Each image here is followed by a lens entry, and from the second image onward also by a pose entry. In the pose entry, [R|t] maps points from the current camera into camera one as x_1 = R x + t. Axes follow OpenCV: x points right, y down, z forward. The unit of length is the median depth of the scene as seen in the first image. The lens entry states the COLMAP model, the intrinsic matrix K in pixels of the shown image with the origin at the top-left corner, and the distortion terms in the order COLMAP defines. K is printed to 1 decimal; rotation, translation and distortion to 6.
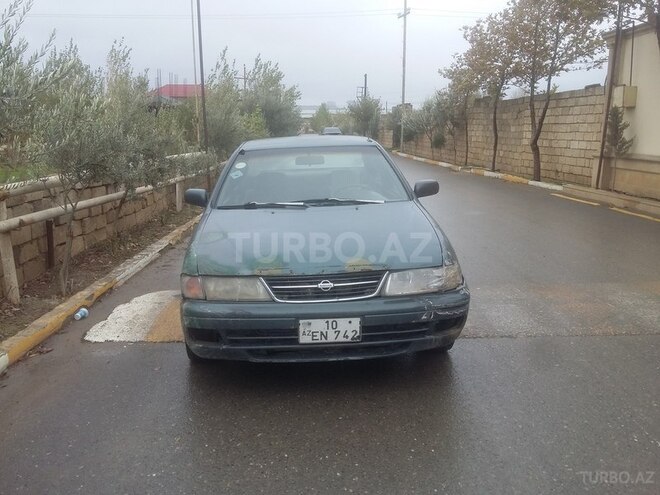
lens RADIAL K [[618.2, 0, 330.0], [0, 618.2, 247.5], [0, 0, 1]] dist [0.092802, -0.196003]
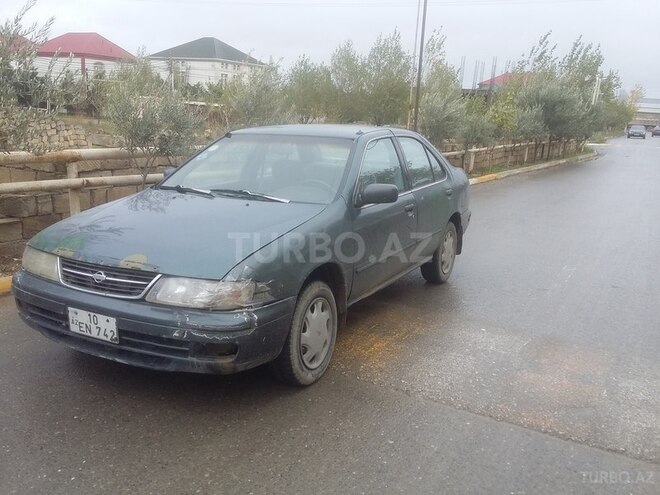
lens RADIAL K [[618.2, 0, 330.0], [0, 618.2, 247.5], [0, 0, 1]] dist [0.092802, -0.196003]
pose [[0.842560, 0.157596, -0.515031, 0.759705], [-0.147547, 0.987191, 0.060695, -0.090555], [0.517999, 0.024852, 0.855020, 0.369406]]
